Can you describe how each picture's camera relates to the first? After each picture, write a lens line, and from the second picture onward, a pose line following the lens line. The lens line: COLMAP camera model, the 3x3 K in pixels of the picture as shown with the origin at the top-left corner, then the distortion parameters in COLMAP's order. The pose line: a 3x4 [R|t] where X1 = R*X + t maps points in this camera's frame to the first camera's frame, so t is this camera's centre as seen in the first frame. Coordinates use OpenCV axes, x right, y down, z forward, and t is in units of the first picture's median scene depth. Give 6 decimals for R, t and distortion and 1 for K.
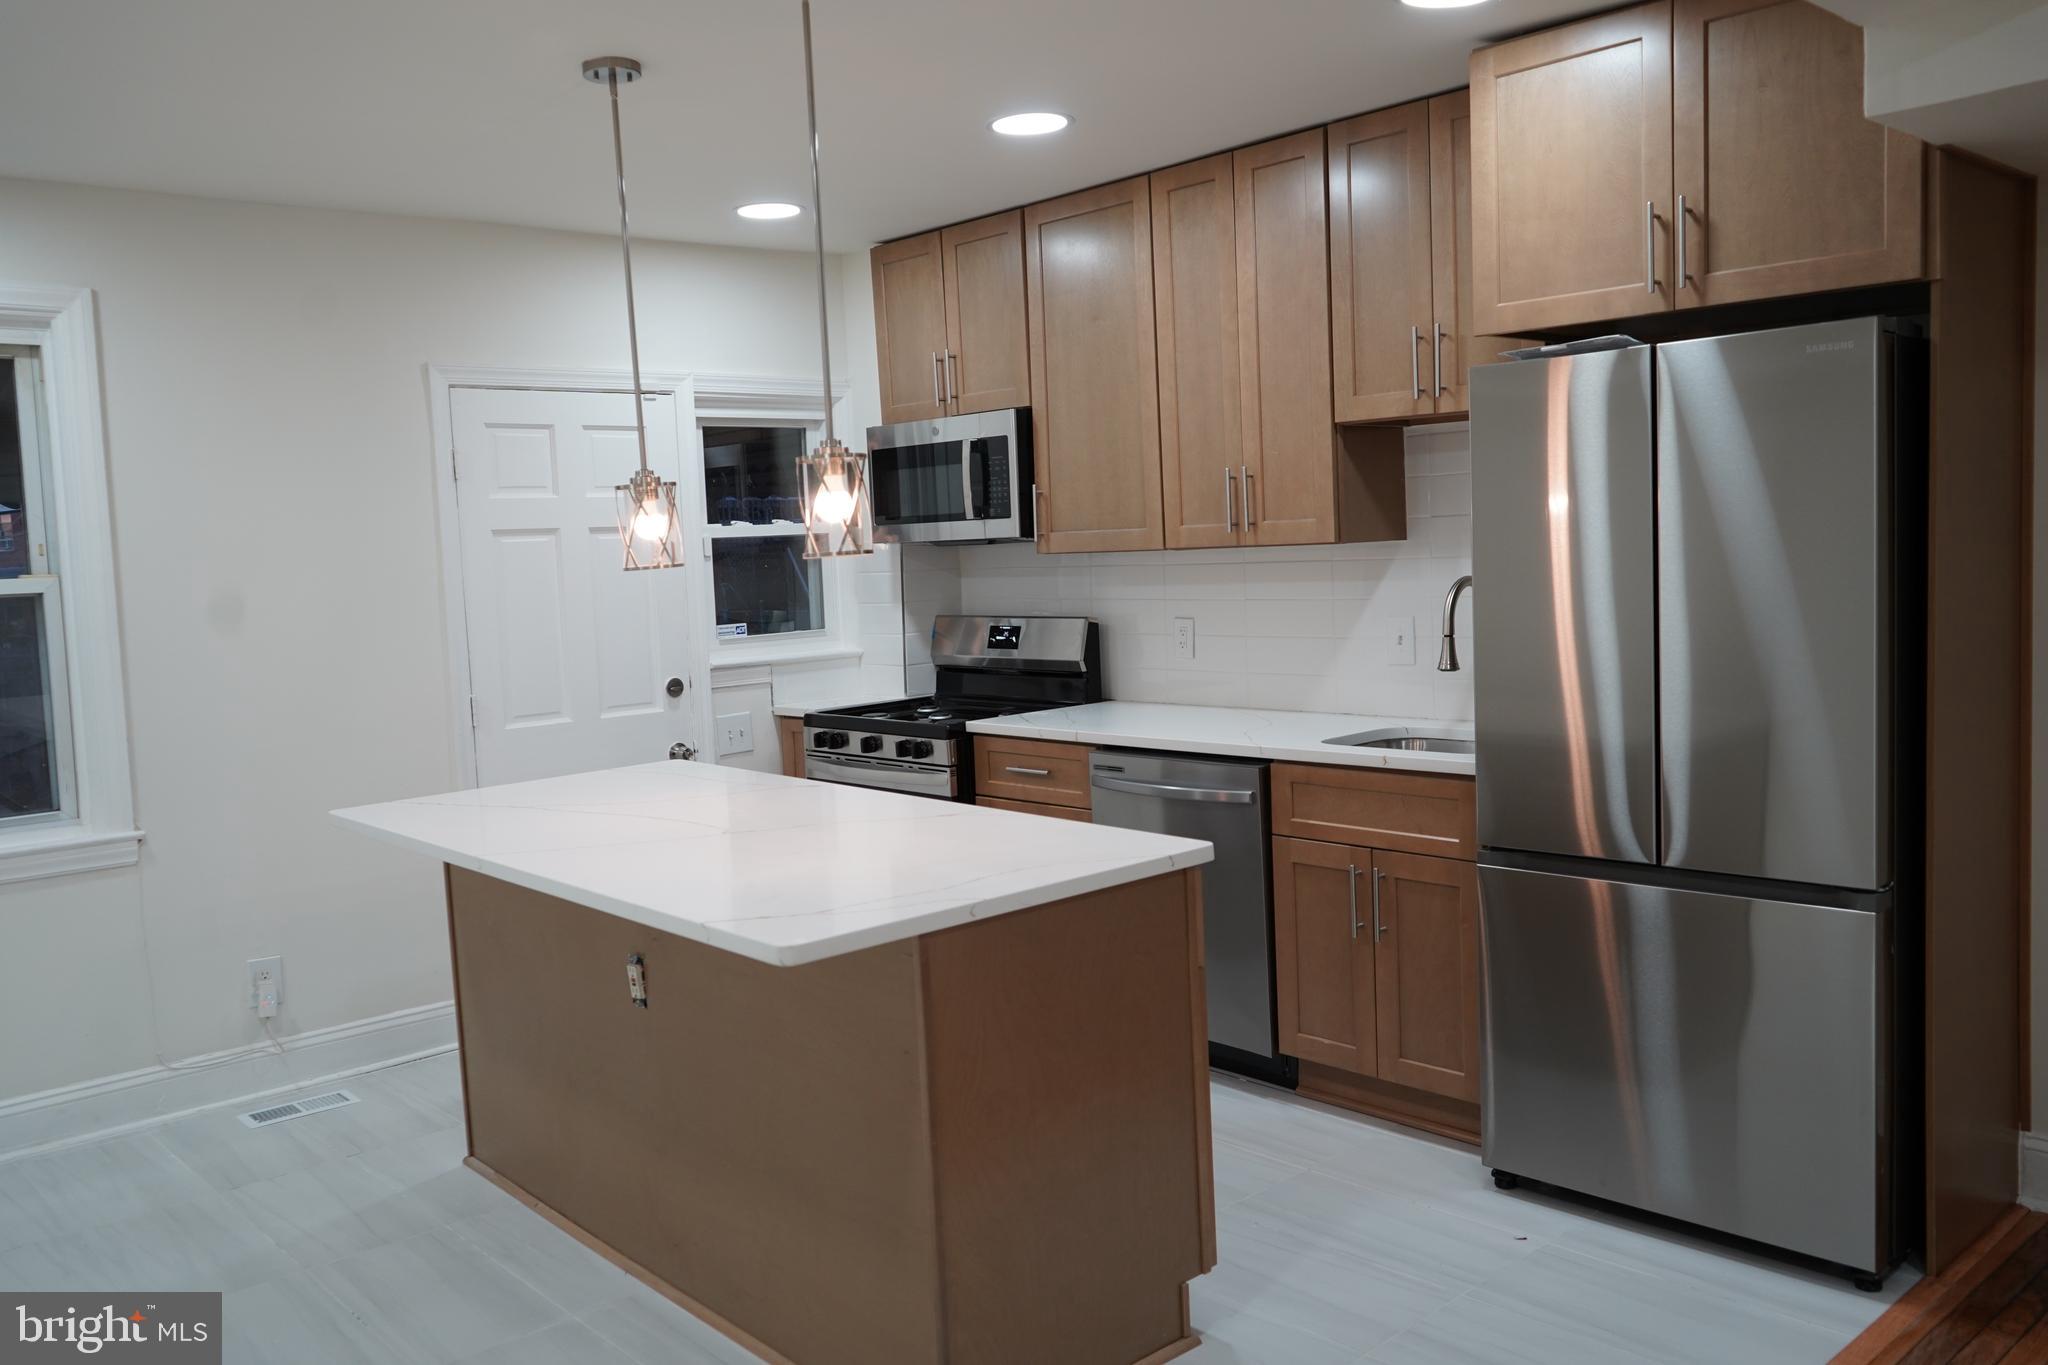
lens RADIAL K [[1637.5, 0, 1024.0], [0, 1637.5, 682.5], [0, 0, 1]] dist [-0.008807, 0.005776]
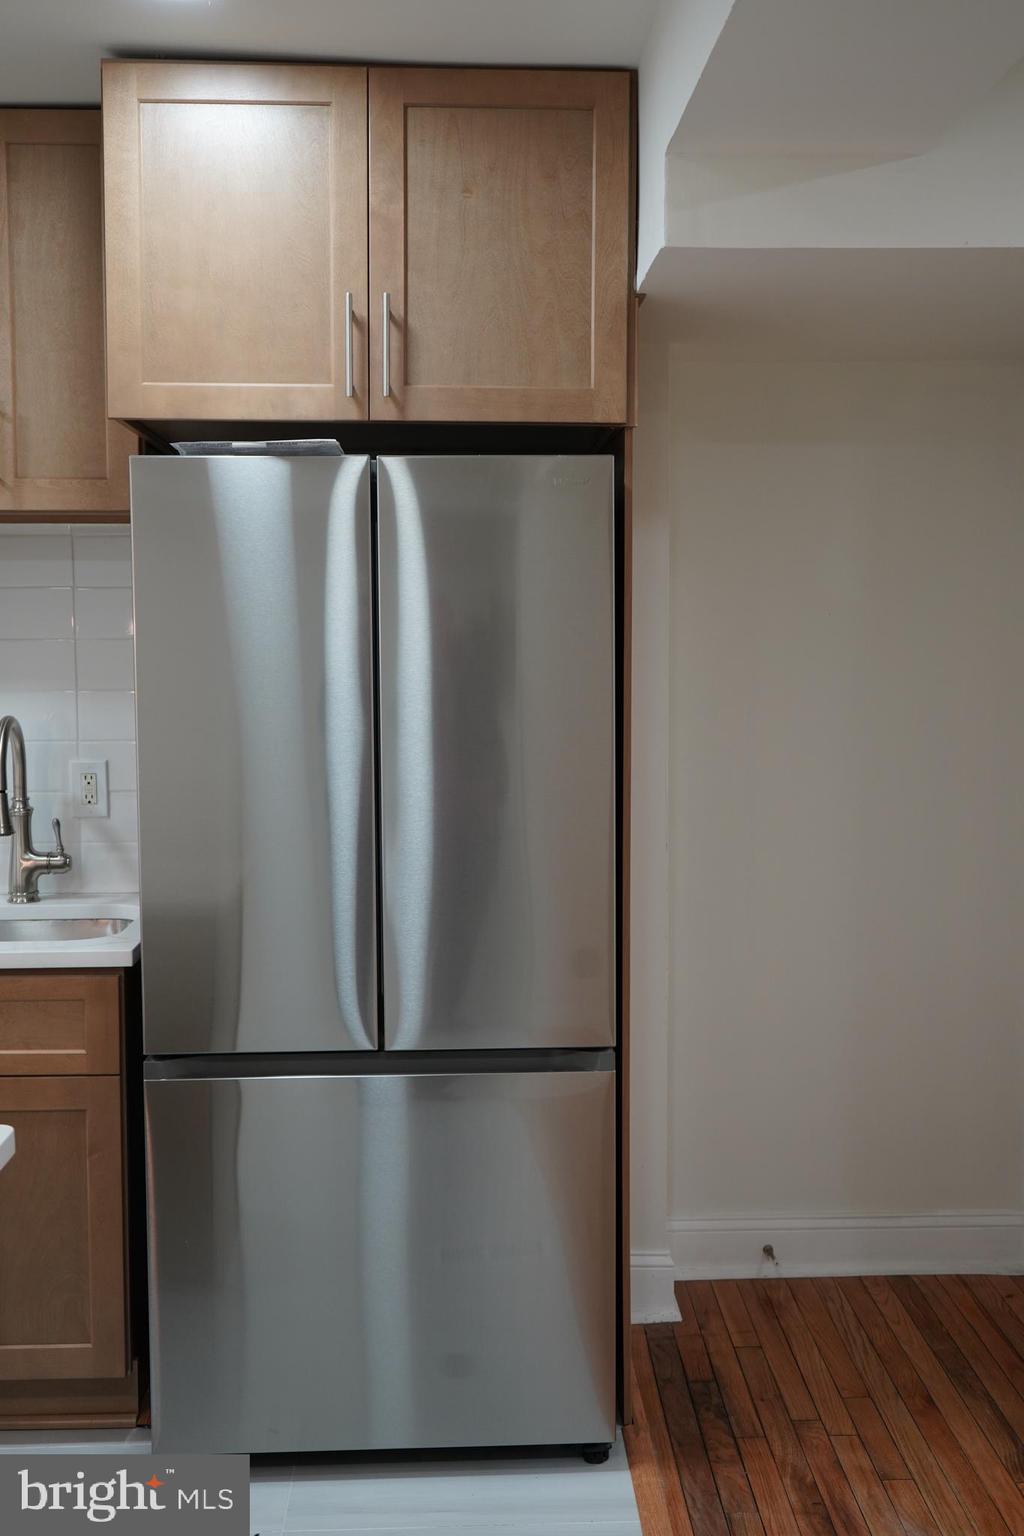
lens RADIAL K [[1611.6, 0, 512.0], [0, 1611.6, 768.0], [0, 0, 1]] dist [0.001724, 0.008492]
pose [[0.646827, -0.018567, 0.762411, -0.220262], [0.039208, 0.999191, -0.008931, -0.028817], [-0.761628, 0.035669, 0.647032, 0.381651]]
